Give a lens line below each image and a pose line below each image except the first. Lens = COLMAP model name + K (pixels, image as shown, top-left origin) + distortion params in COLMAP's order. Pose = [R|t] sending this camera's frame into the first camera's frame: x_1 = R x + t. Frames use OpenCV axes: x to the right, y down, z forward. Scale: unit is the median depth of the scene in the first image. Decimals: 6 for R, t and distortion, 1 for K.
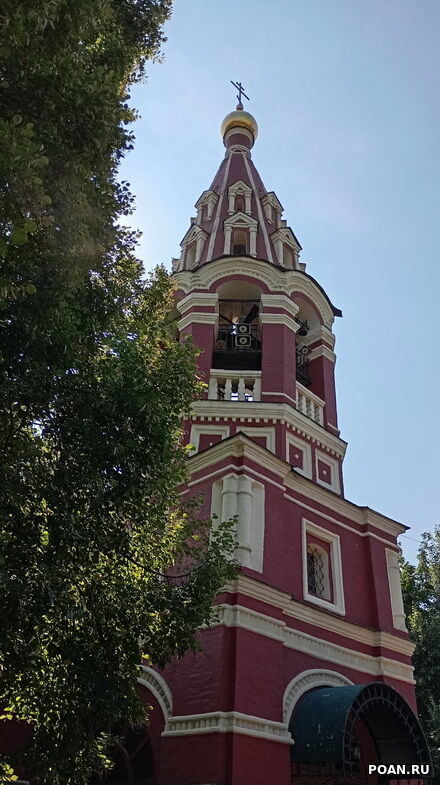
lens RADIAL K [[655.2, 0, 220.0], [0, 655.2, 392.5], [0, 0, 1]] dist [0.010543, -0.002491]
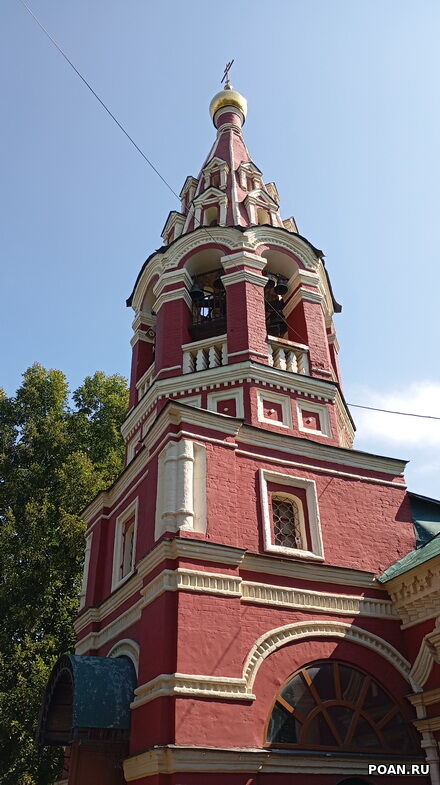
lens RADIAL K [[647.0, 0, 220.0], [0, 647.0, 392.5], [0, 0, 1]] dist [0.032377, -0.007685]
pose [[0.944694, -0.227139, -0.236560, 0.274415], [0.231180, 0.972850, -0.010895, 0.064259], [0.232612, -0.044396, 0.971556, 0.049699]]
